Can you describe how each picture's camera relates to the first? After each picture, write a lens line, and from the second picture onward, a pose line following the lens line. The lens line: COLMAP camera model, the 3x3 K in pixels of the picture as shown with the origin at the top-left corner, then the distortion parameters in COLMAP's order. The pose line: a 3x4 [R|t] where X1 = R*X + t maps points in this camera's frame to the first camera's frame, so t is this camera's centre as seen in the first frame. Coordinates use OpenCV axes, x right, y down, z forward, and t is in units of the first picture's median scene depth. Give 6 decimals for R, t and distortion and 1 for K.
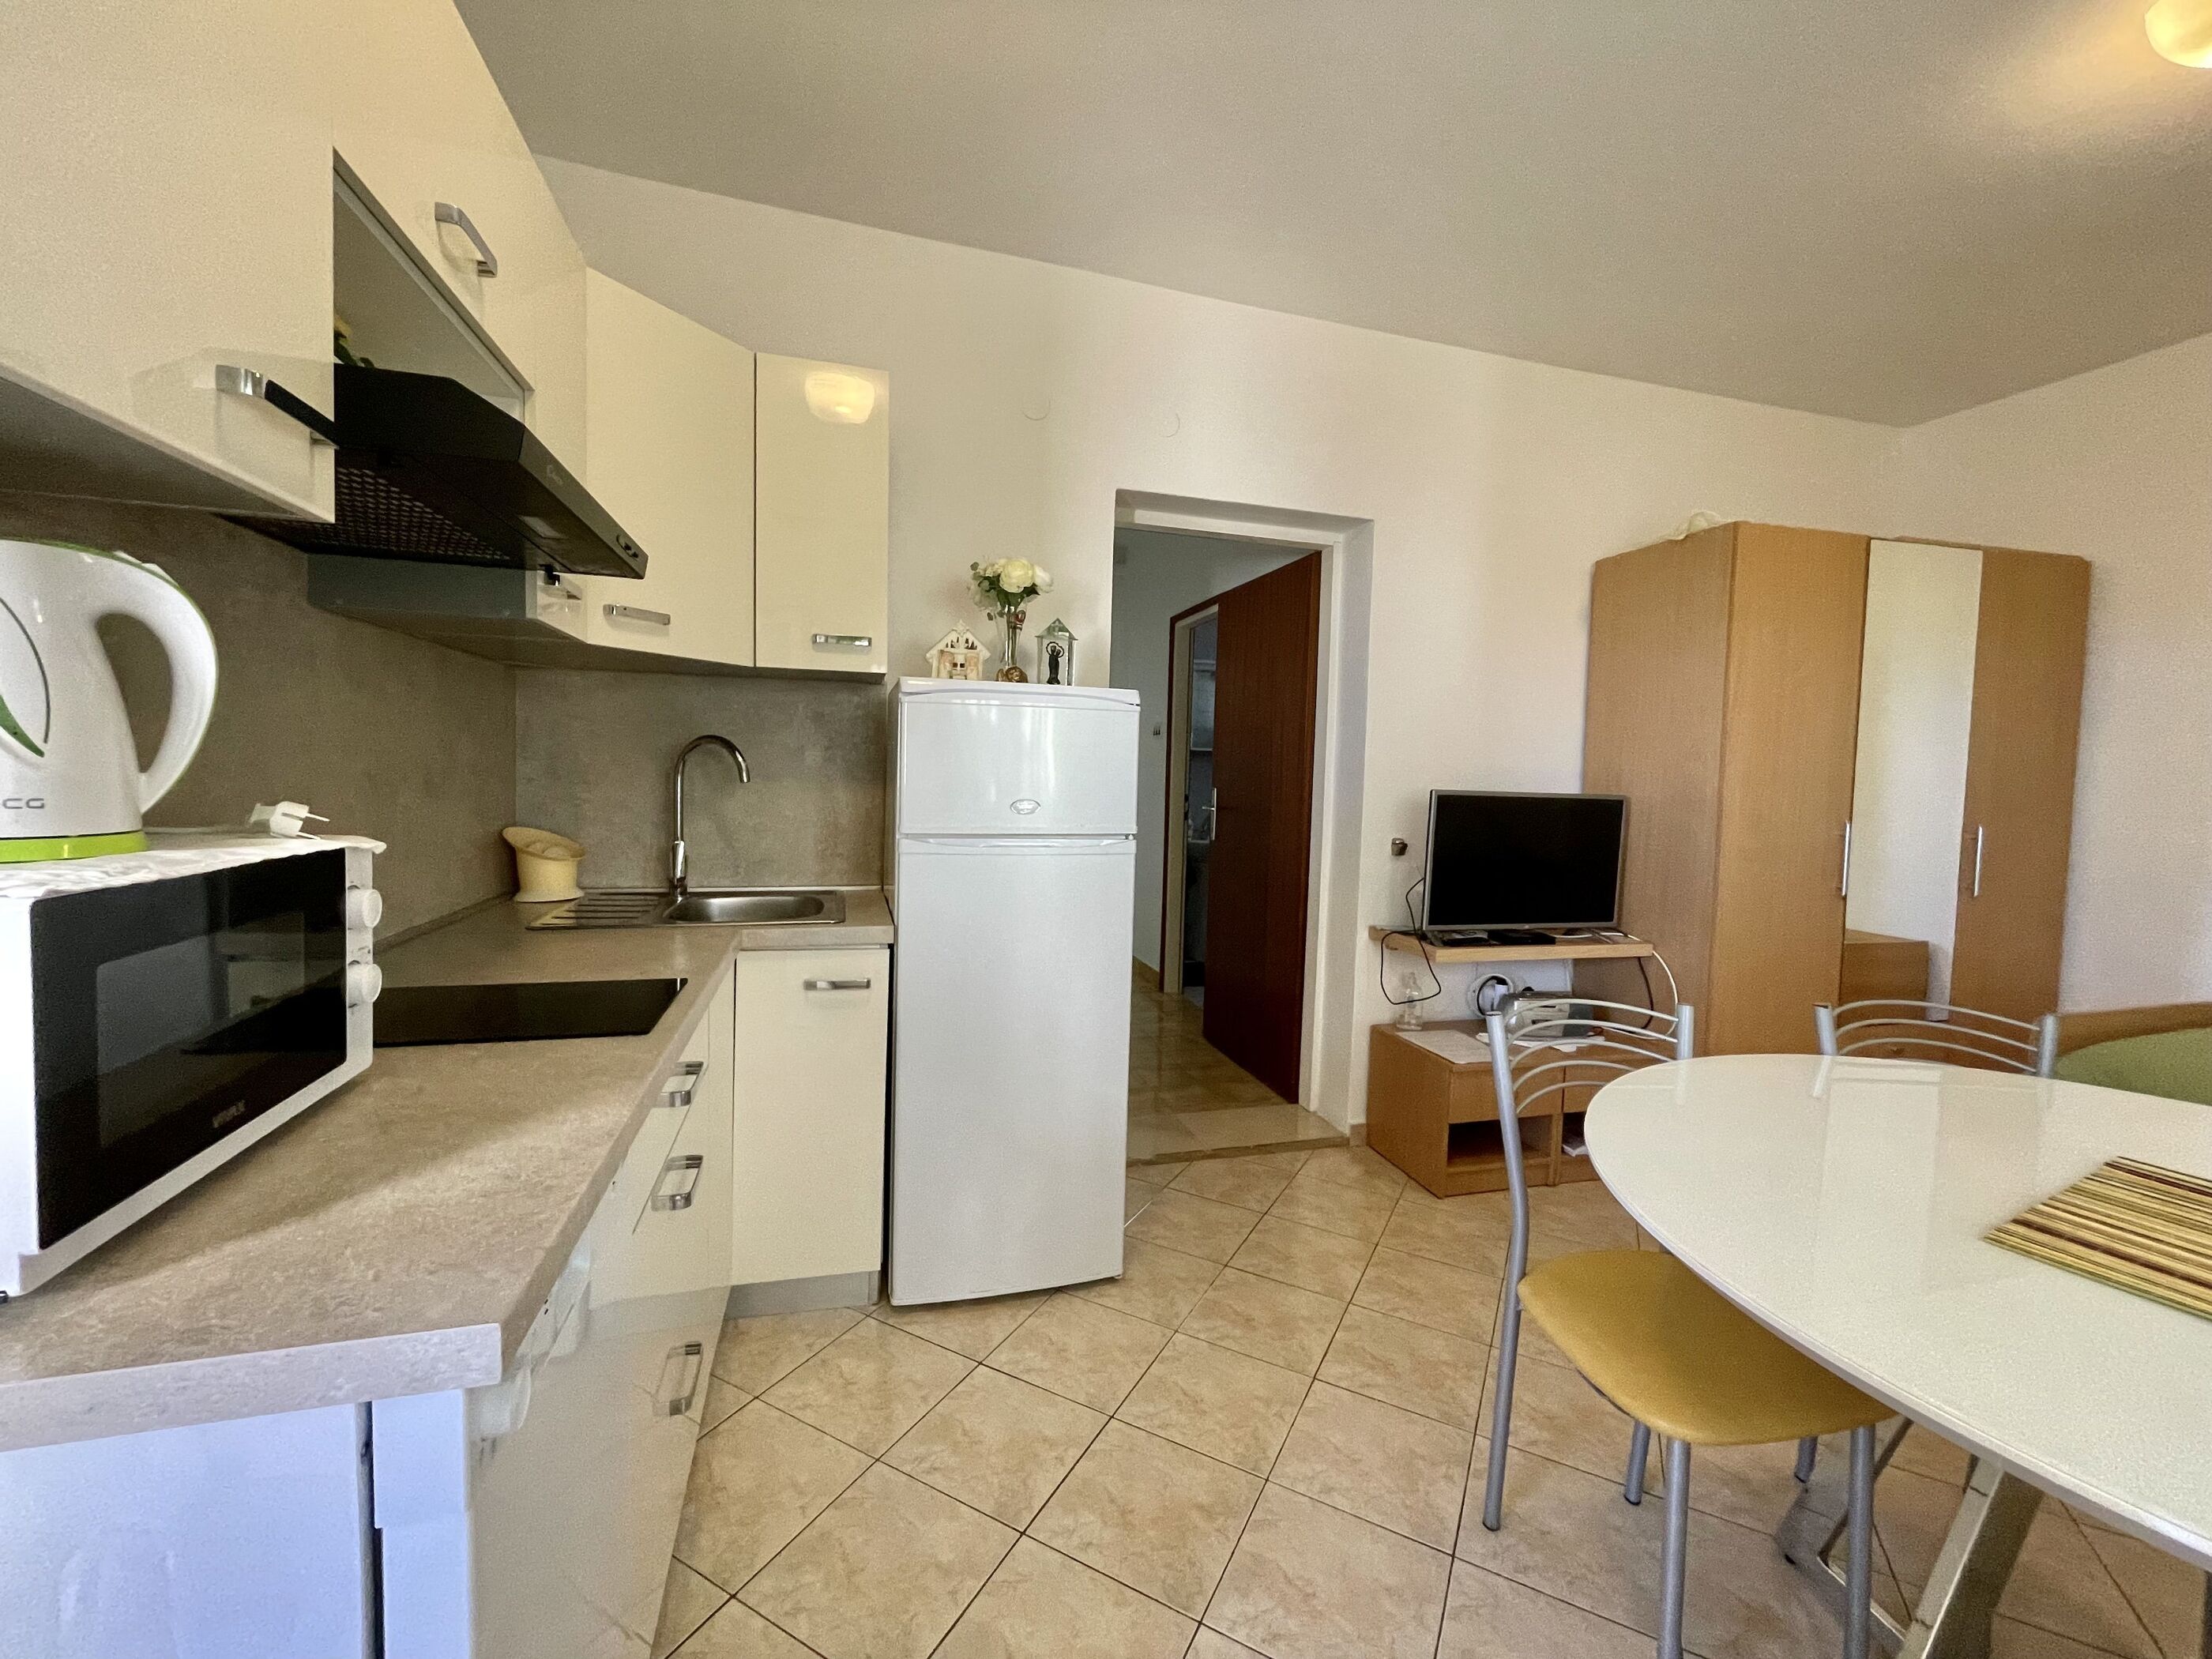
lens RADIAL K [[893.2, 0, 1106.0], [0, 893.2, 829.5], [0, 0, 1]] dist [-0.000217, -0.000025]
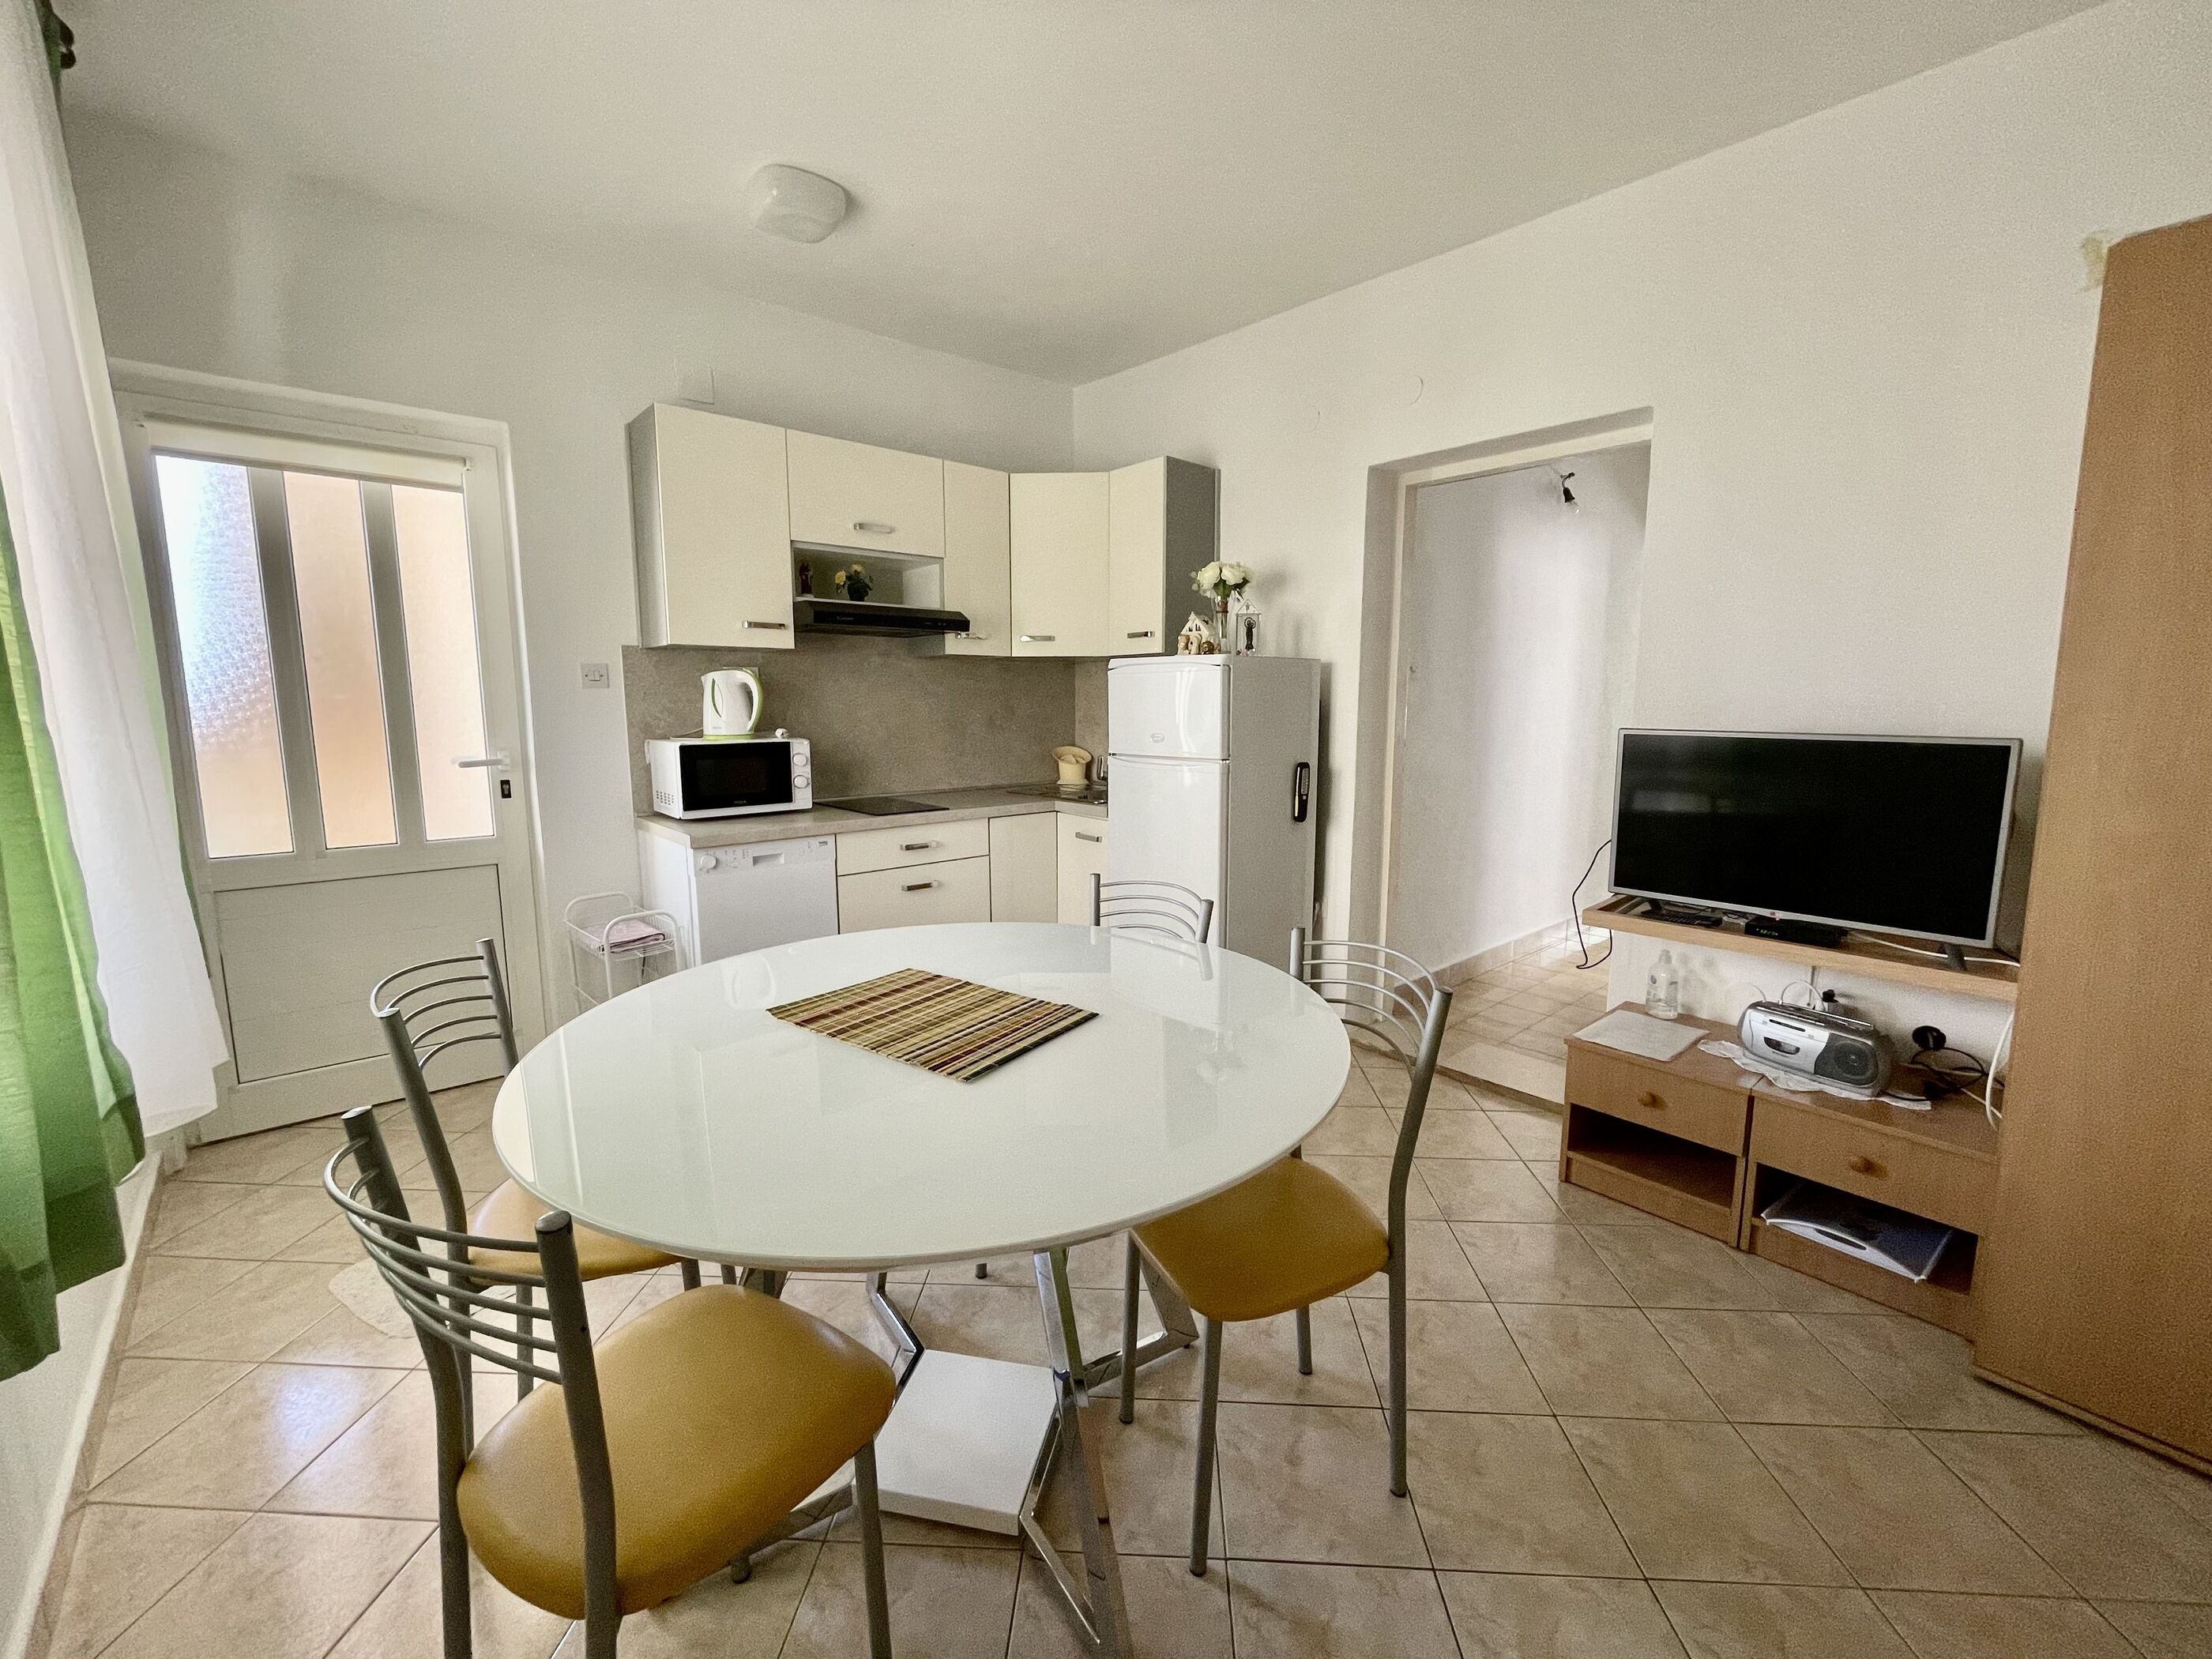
lens RADIAL K [[893.2, 0, 1106.0], [0, 893.2, 829.5], [0, 0, 1]] dist [-0.000217, -0.000025]
pose [[0.427279, 0.100363, -0.898532, 1.093429], [-0.047051, 0.994941, 0.088758, -0.000959], [0.902895, 0.004352, 0.429840, 0.221386]]
